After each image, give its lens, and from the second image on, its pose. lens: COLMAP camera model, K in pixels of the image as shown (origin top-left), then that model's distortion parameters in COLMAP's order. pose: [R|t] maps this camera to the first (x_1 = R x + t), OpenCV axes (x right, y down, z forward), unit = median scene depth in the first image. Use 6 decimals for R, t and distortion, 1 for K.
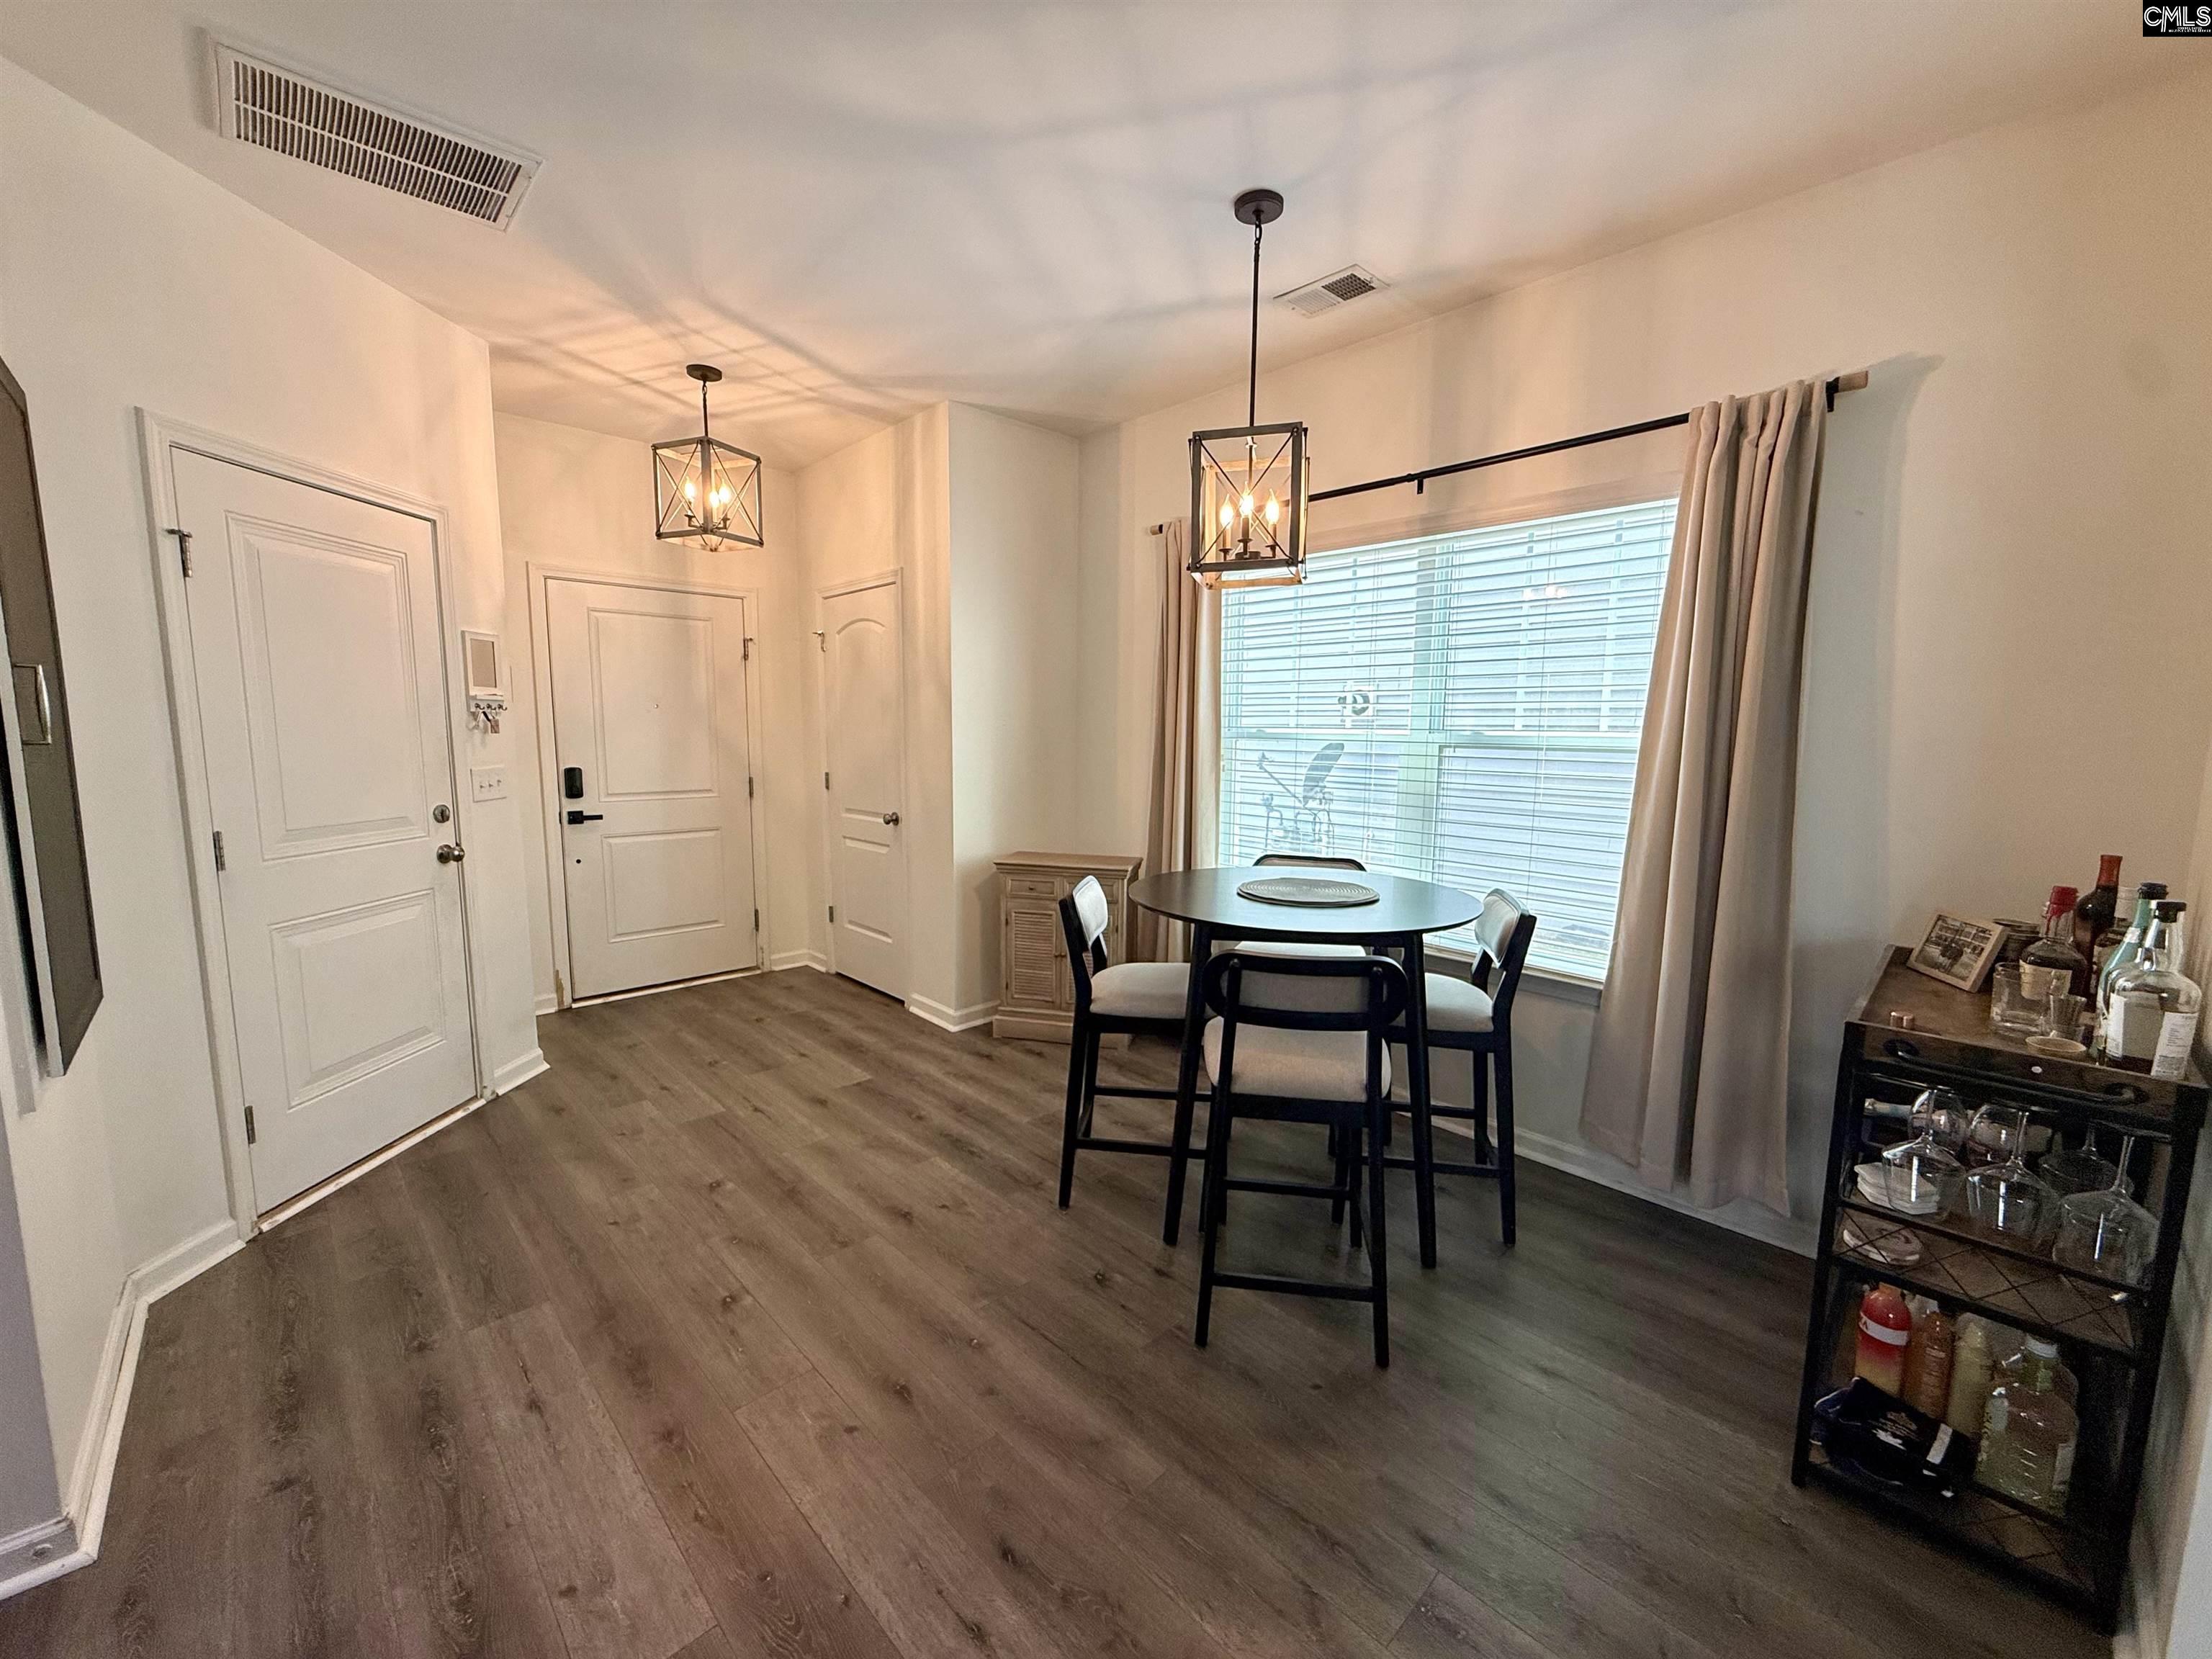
lens RADIAL K [[879.1, 0, 1102.2], [0, 879.1, 831.7], [0, 0, 1]] dist [-0.000060, 0.000360]
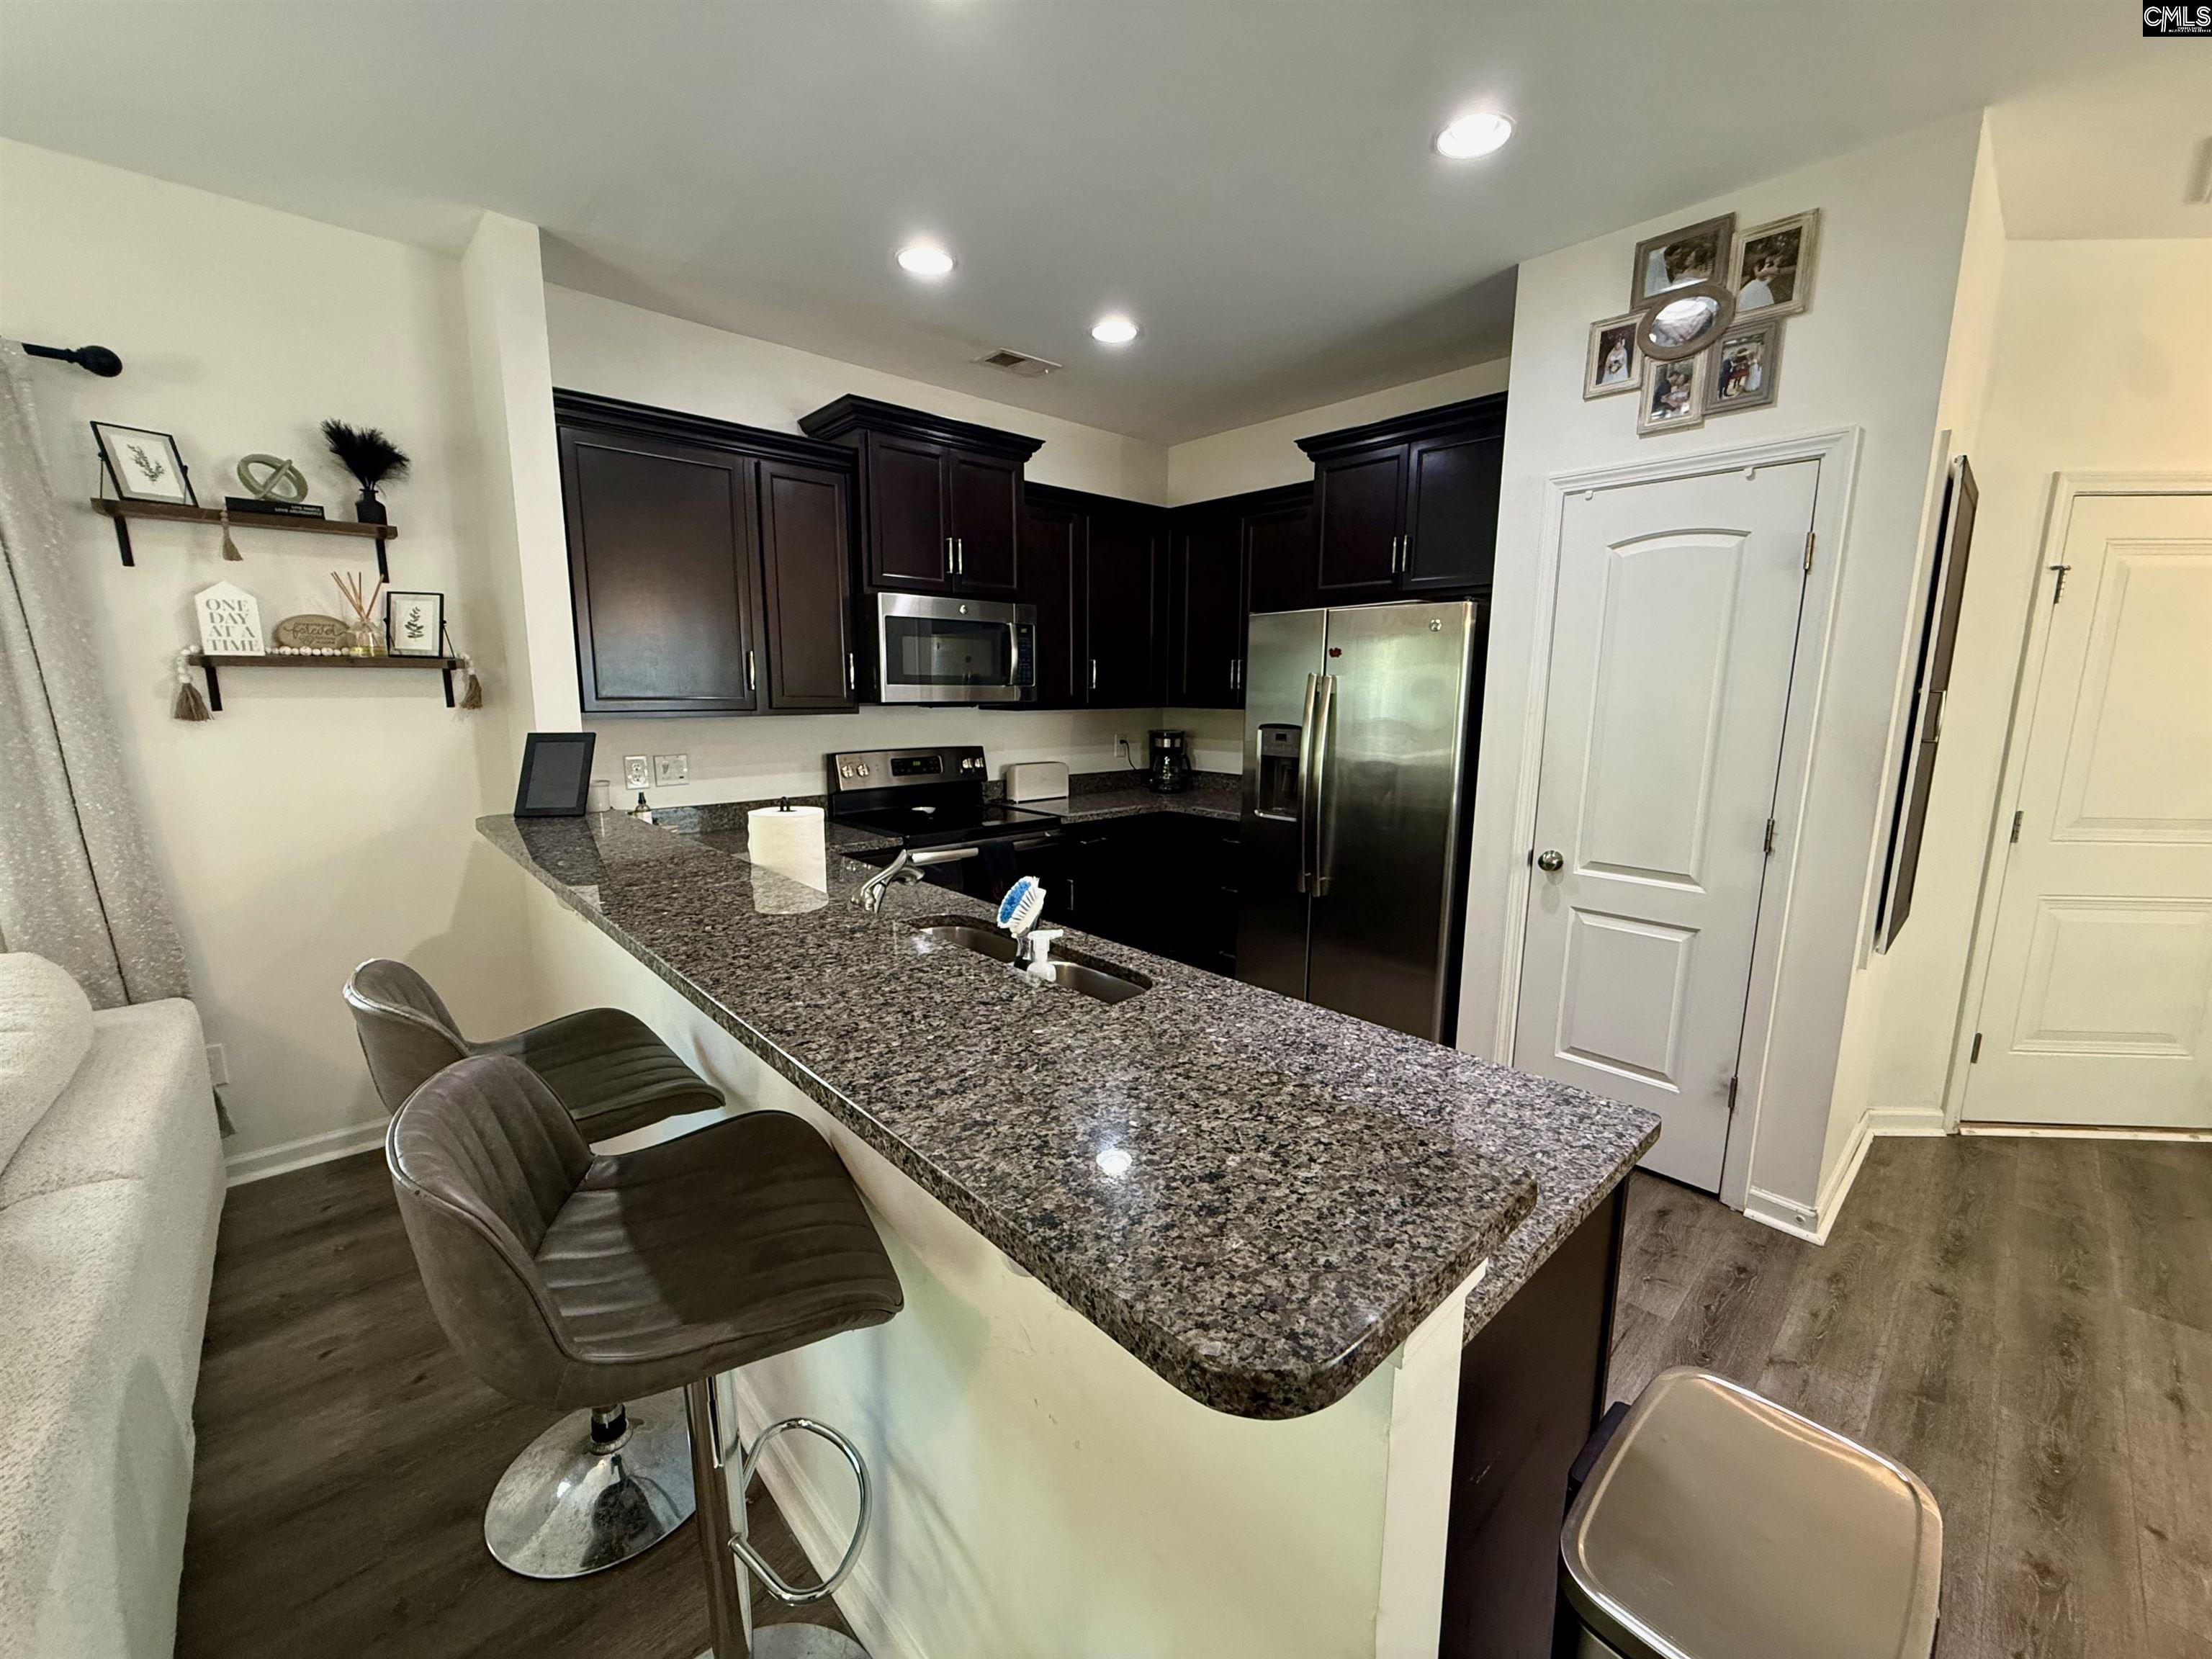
lens RADIAL K [[879.1, 0, 1101.0], [0, 879.1, 837.1], [0, 0, 1]] dist [-0.000060, 0.000360]
pose [[-0.014902, 0.160822, -0.986871, 0.206108], [-0.123827, 0.979086, 0.161423, -0.003708], [0.992192, 0.124606, 0.005324, -0.245755]]
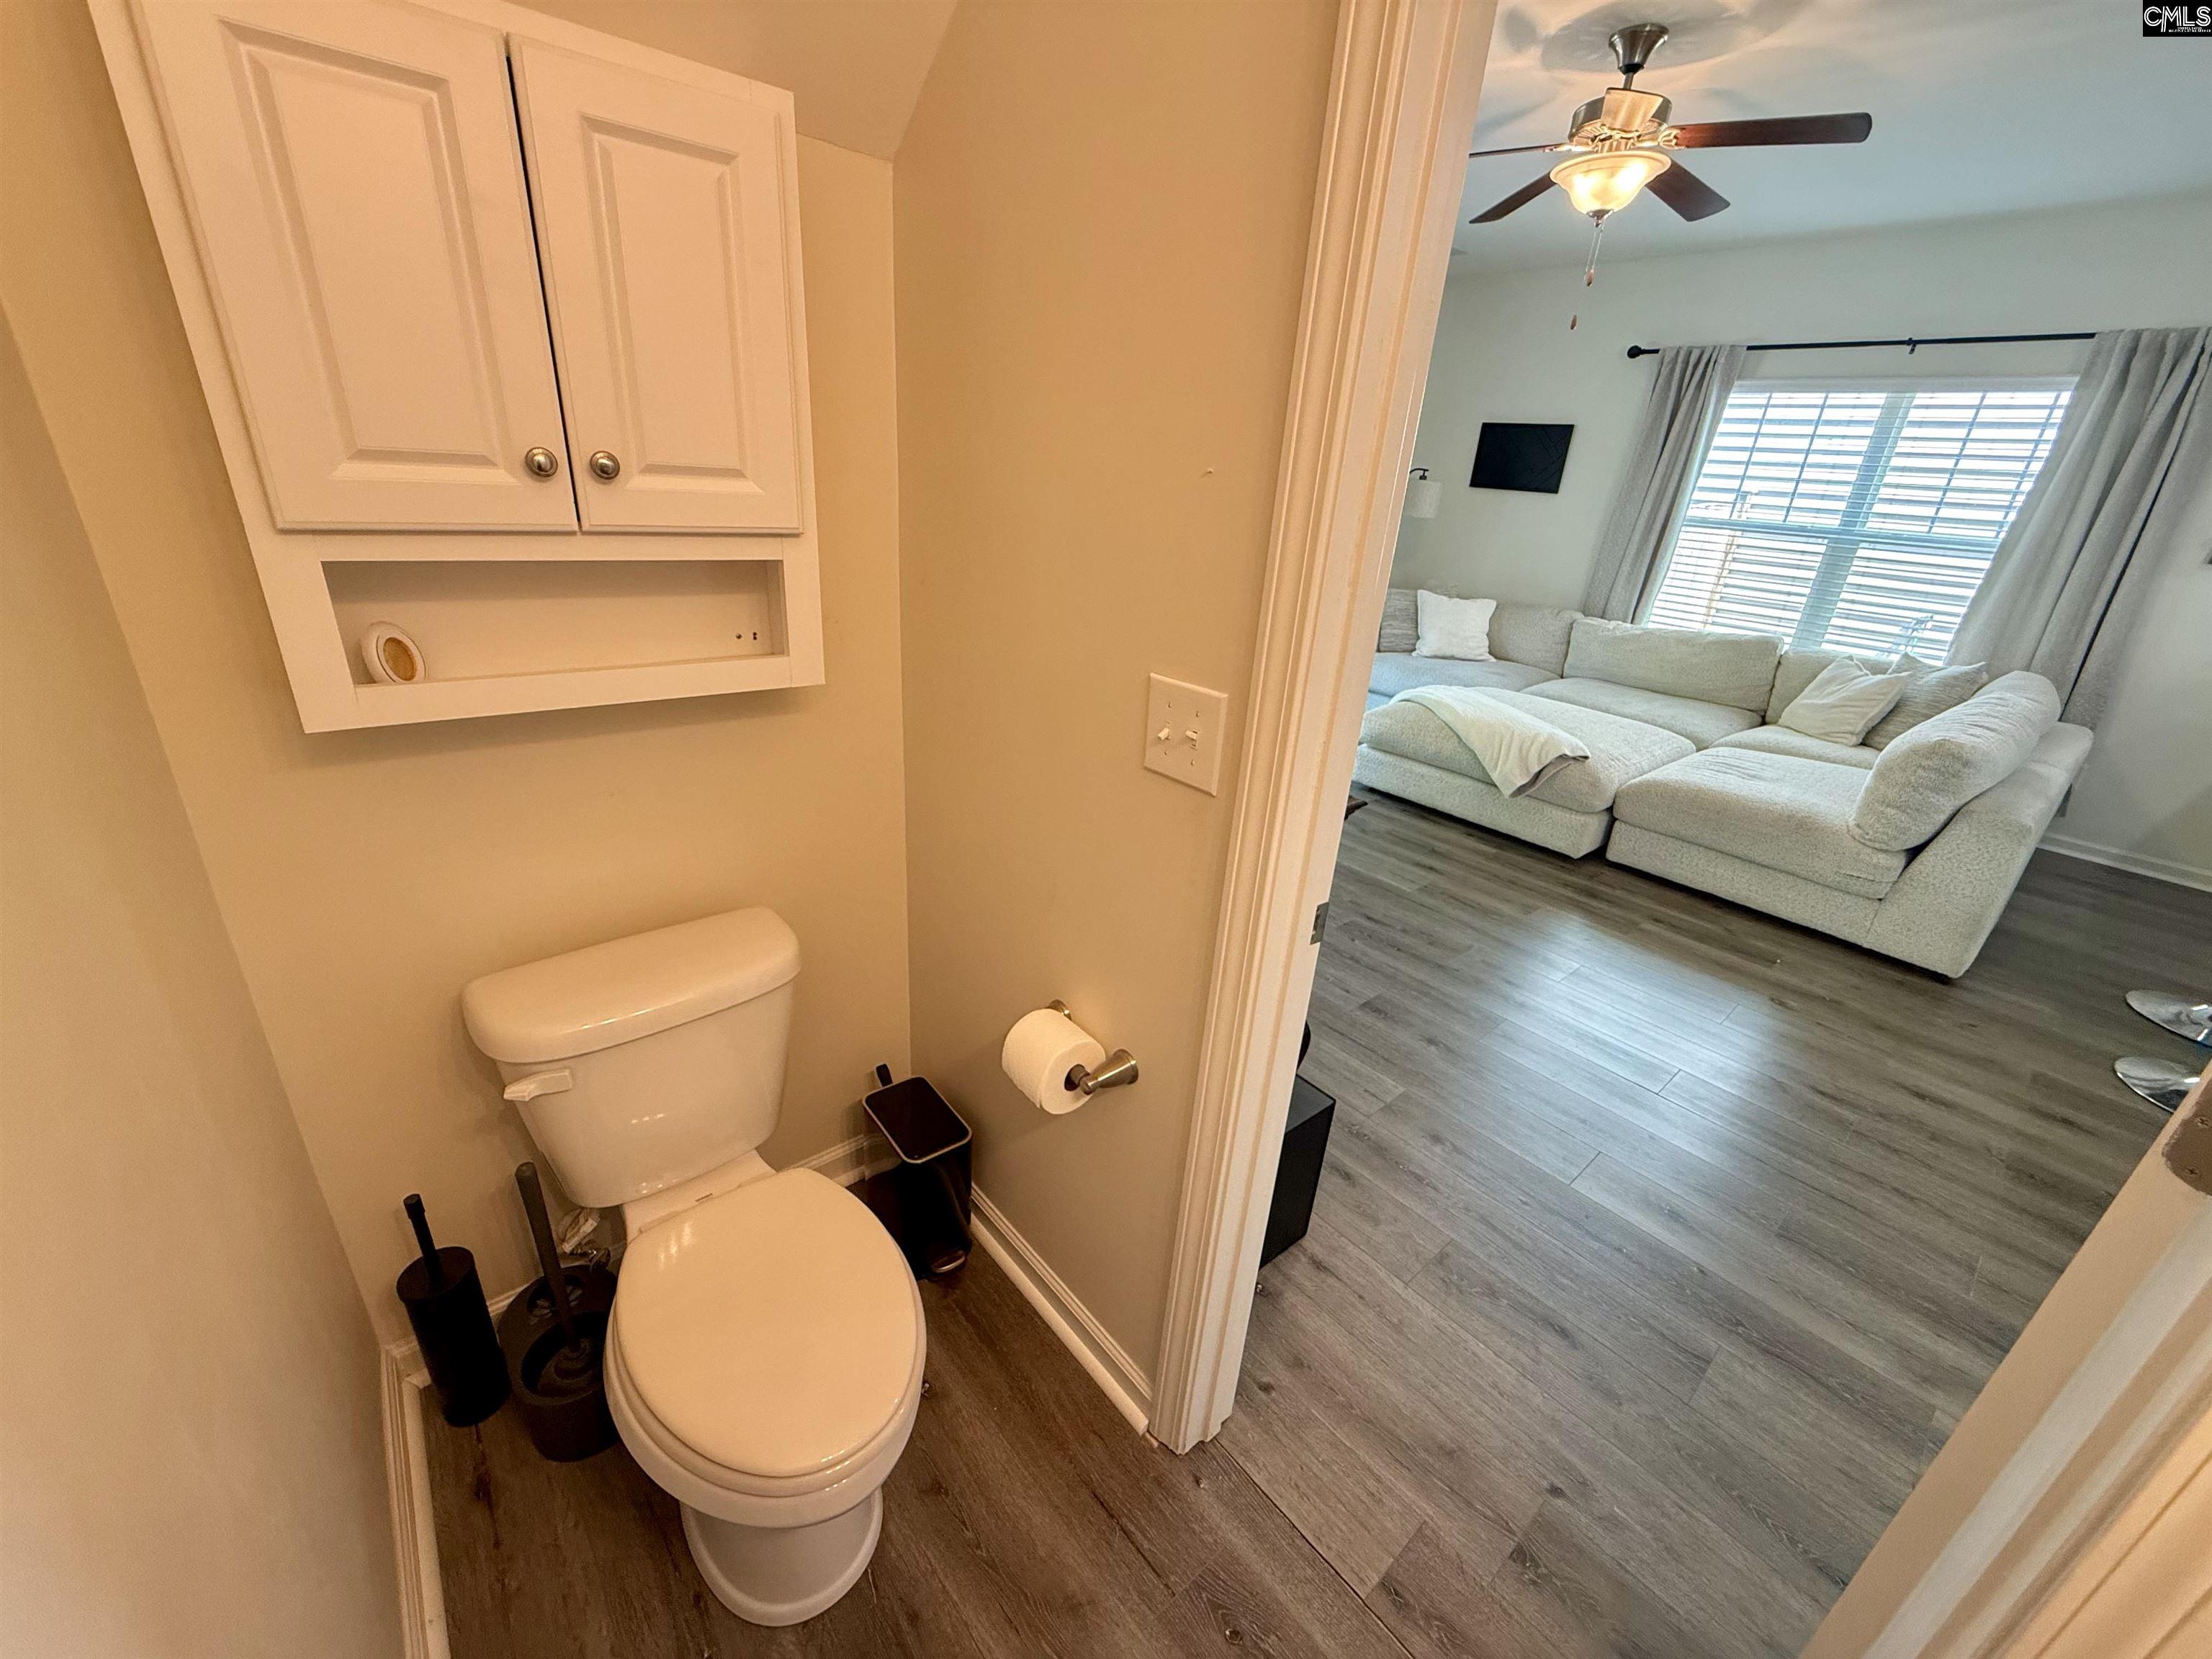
lens RADIAL K [[879.1, 0, 1101.6], [0, 879.1, 828.3], [0, 0, 1]] dist [-0.000060, 0.000360]
pose [[-0.995417, -0.088339, 0.036616, 1.059081], [-0.058907, 0.868082, 0.492913, -0.083332], [-0.075329, 0.488497, -0.869308, 0.429937]]
